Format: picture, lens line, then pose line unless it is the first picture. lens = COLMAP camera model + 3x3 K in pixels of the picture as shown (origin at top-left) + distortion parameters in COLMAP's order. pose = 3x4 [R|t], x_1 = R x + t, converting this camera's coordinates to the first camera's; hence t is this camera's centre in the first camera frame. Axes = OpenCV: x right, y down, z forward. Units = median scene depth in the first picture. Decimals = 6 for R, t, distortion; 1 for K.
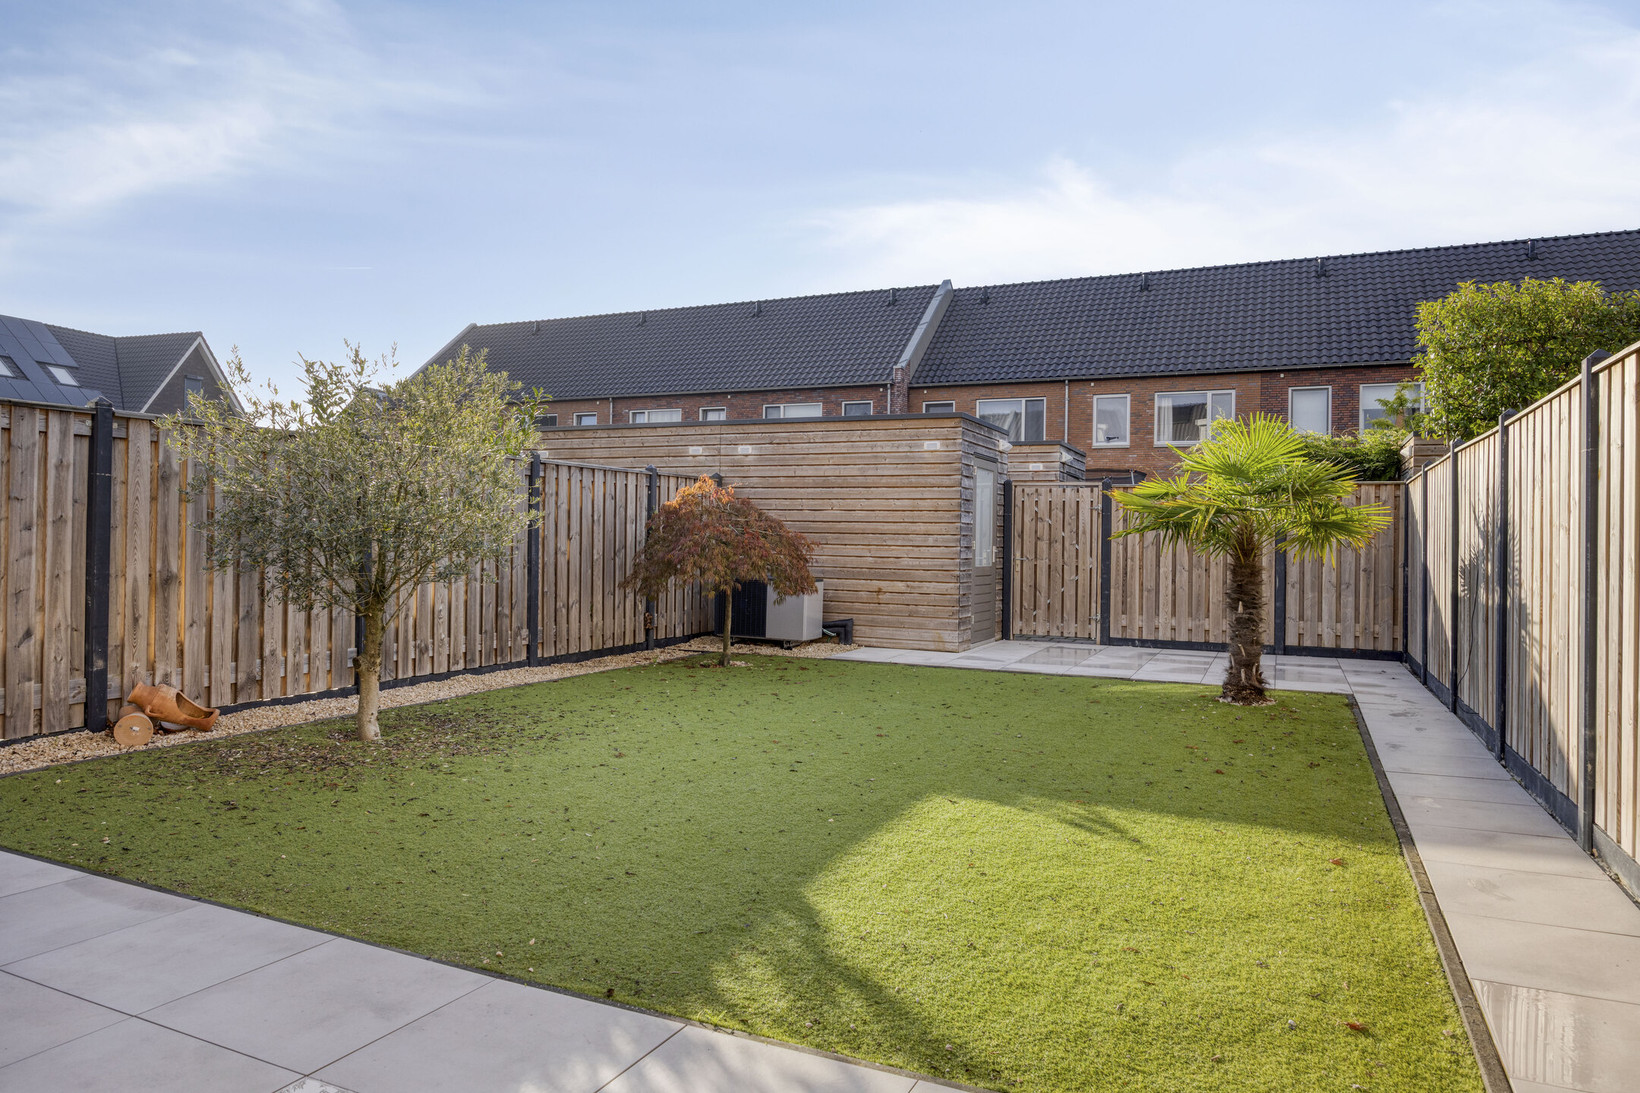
lens RADIAL K [[1053.2, 0, 820.4], [0, 1053.2, 543.5], [0, 0, 1]] dist [-0.004772, -0.000481]
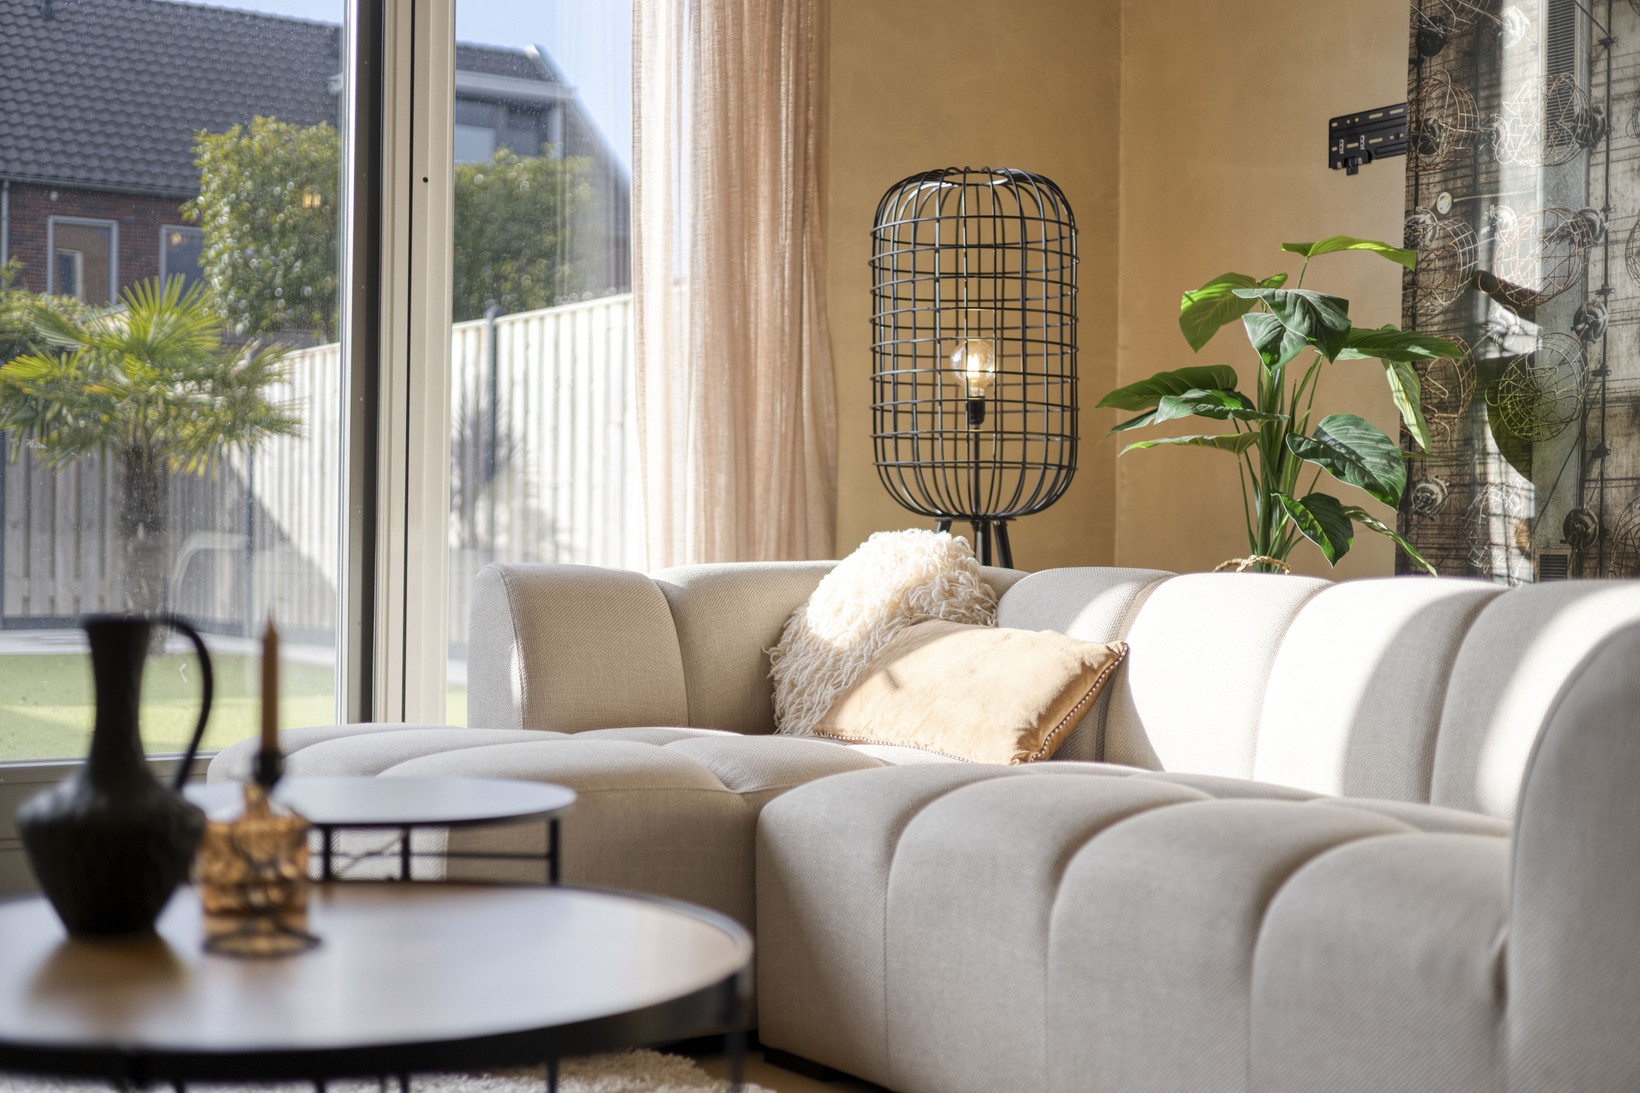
lens RADIAL K [[2295.4, 0, 822.3], [0, 2295.4, 538.3], [0, 0, 1]] dist [0.040078, 0.000000]
pose [[0.524799, -0.000269, 0.851226, -0.521005], [-0.007241, 0.999962, 0.004780, 0.038167], [-0.851196, -0.008673, 0.524777, -0.190791]]
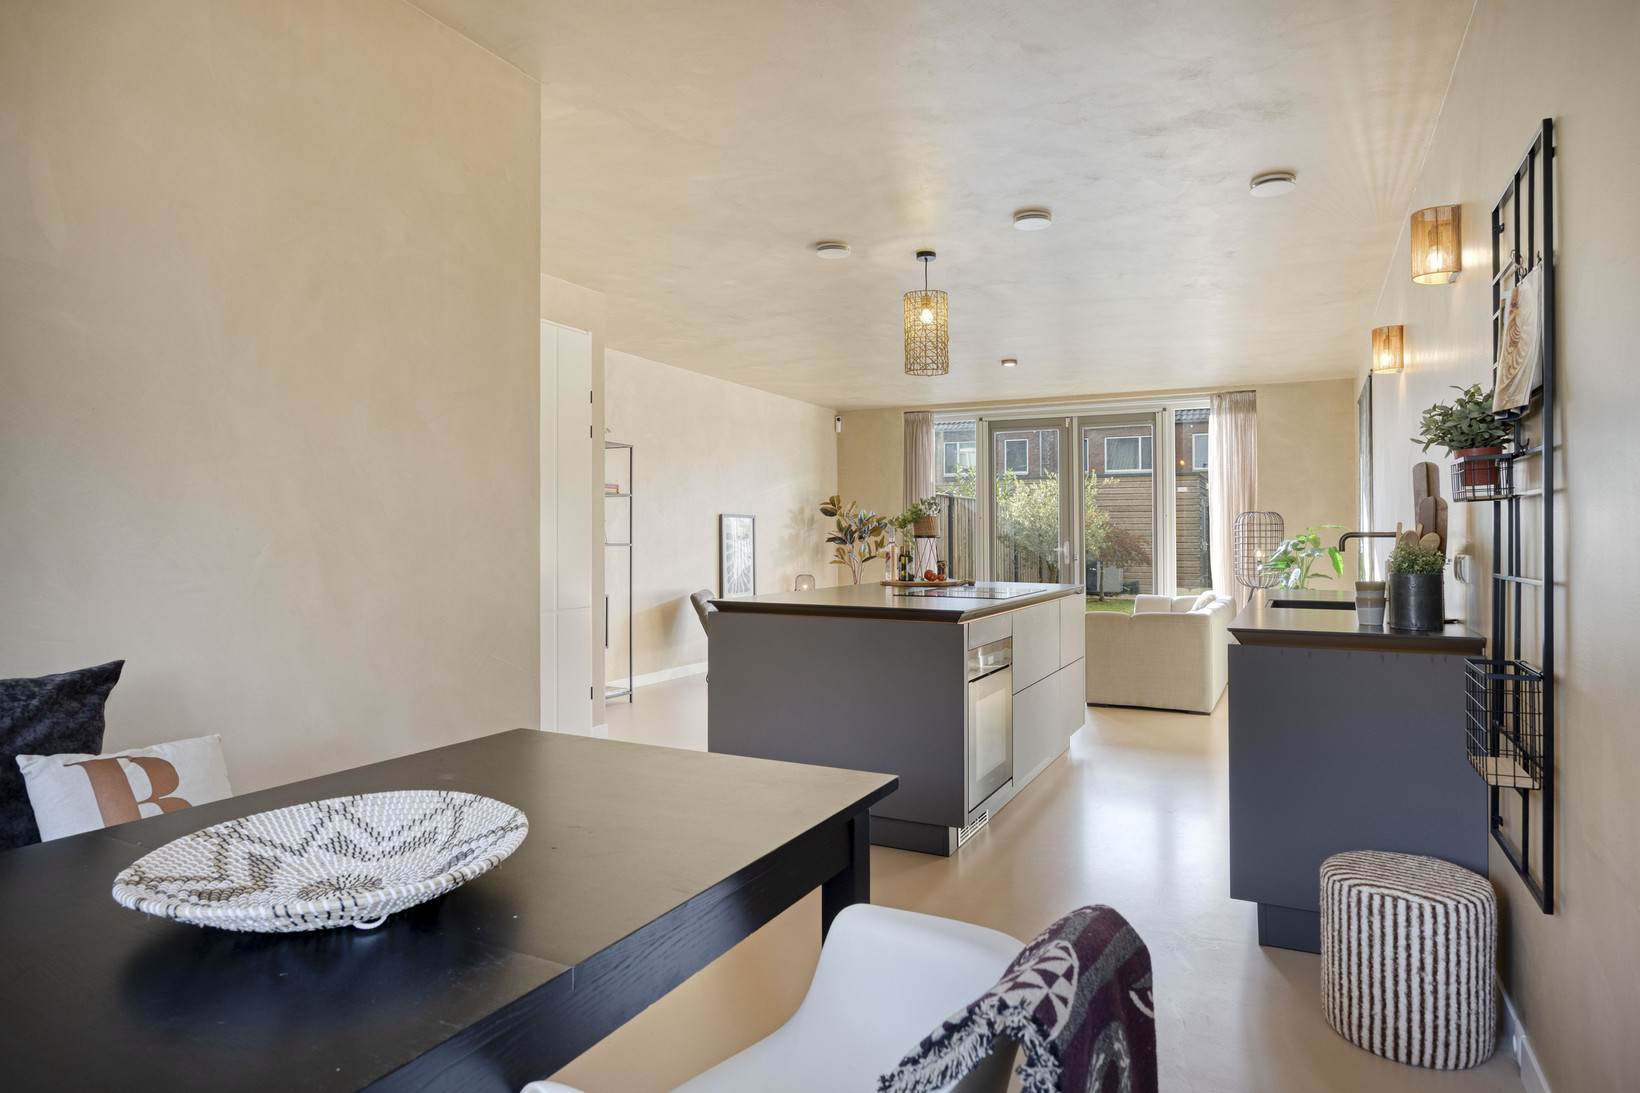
lens RADIAL K [[973.3, 0, 807.1], [0, 973.3, 547.1], [0, 0, 1]] dist [-0.002943, -0.001233]
pose [[0.998831, -0.015980, -0.045627, -0.495260], [0.016161, 0.999863, 0.003622, -0.005832], [0.045563, -0.004355, 0.998952, -0.796223]]
